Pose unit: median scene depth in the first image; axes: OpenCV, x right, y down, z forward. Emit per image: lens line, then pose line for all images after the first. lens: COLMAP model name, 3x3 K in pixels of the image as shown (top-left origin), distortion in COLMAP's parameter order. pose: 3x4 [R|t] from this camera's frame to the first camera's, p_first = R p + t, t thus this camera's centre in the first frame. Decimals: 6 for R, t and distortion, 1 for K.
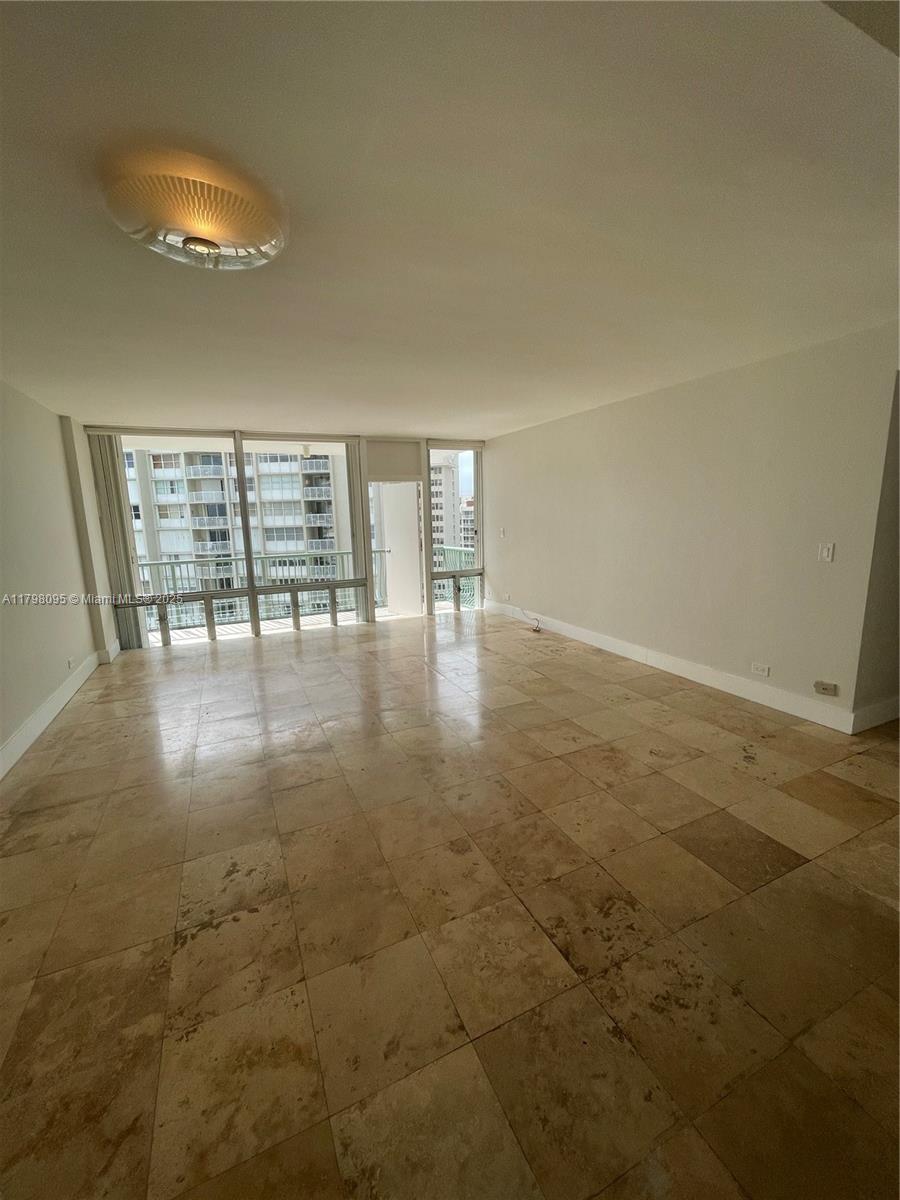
lens RADIAL K [[485.8, 0, 450.9], [0, 485.8, 599.8], [0, 0, 1]] dist [-0.003470, 0.000745]
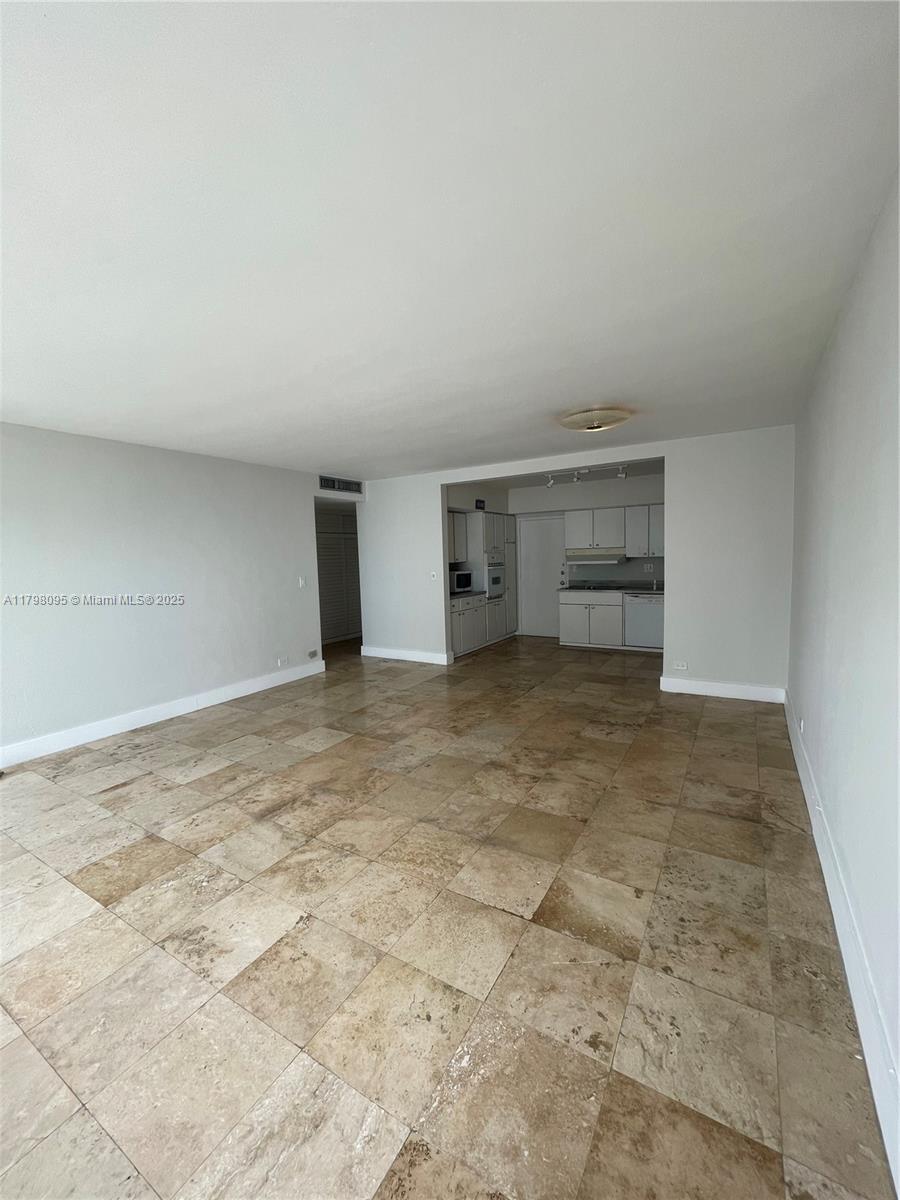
lens RADIAL K [[485.8, 0, 445.0], [0, 485.8, 602.2], [0, 0, 1]] dist [-0.003470, 0.000745]
pose [[-0.551110, -0.042579, 0.833346, -1.215824], [0.191971, 0.965439, 0.176282, -0.278552], [-0.812050, 0.257129, -0.523889, 1.754229]]
